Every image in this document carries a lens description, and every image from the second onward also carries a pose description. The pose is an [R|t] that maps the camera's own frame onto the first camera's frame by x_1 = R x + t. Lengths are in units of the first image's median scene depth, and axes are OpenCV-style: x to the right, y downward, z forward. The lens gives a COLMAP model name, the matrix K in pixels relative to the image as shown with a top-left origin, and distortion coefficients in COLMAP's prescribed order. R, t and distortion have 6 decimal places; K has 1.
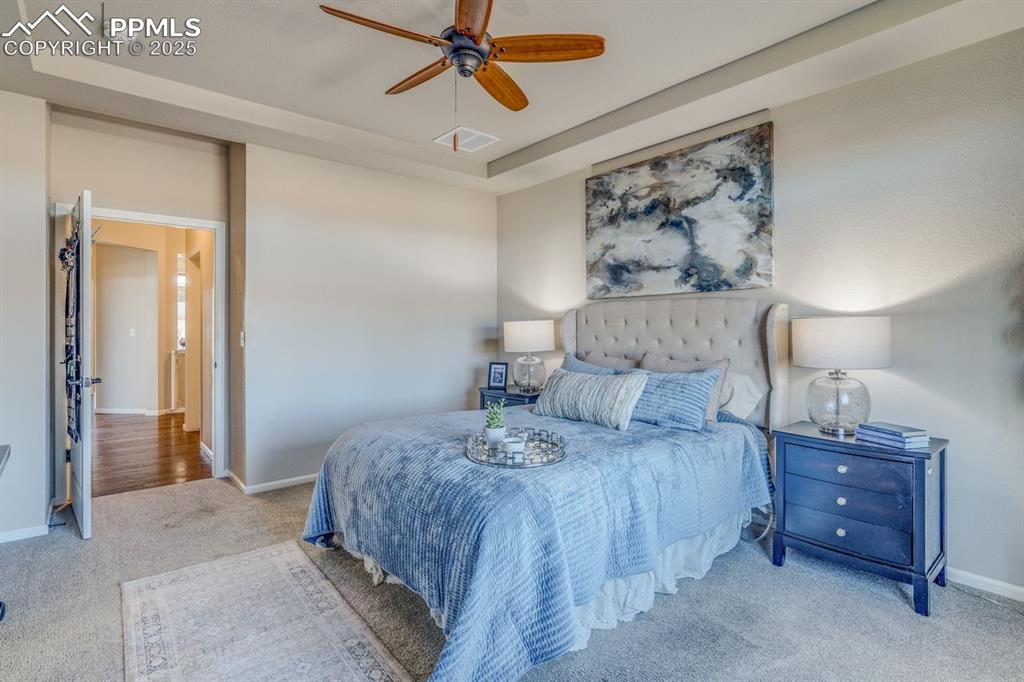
lens RADIAL K [[500.3, 0, 509.7], [0, 500.3, 343.4], [0, 0, 1]] dist [-0.003272, 0.000199]
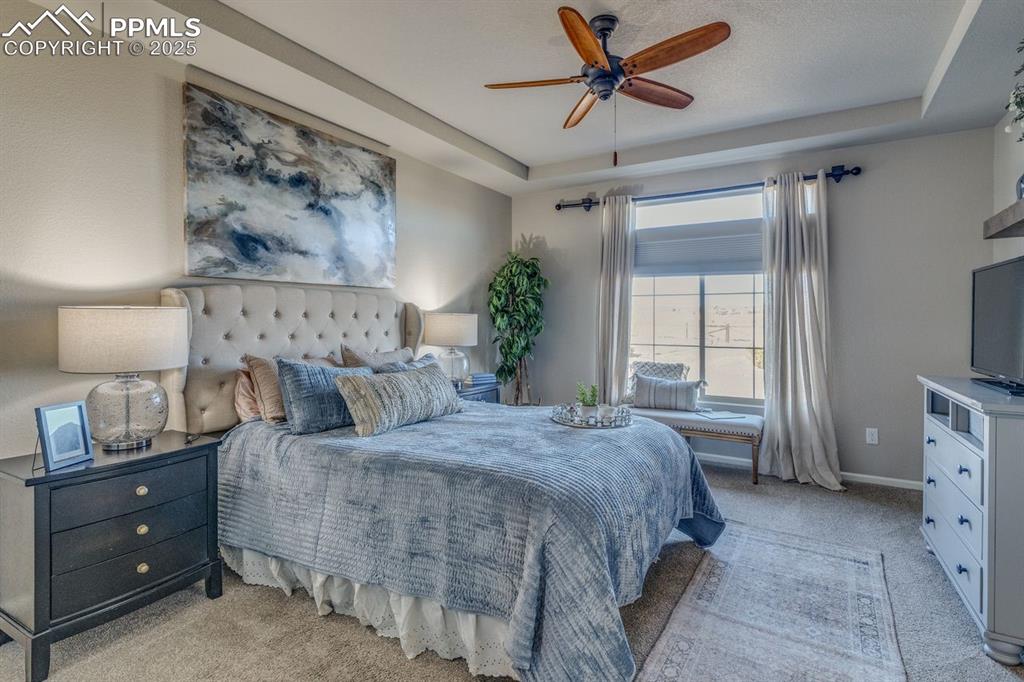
lens RADIAL K [[500.3, 0, 542.8], [0, 500.3, 319.3], [0, 0, 1]] dist [-0.003272, 0.000199]
pose [[-0.350457, -0.004903, 0.936566, -0.646126], [0.014618, 0.999836, 0.010704, -0.036651], [-0.936465, 0.017442, -0.350327, 0.887226]]
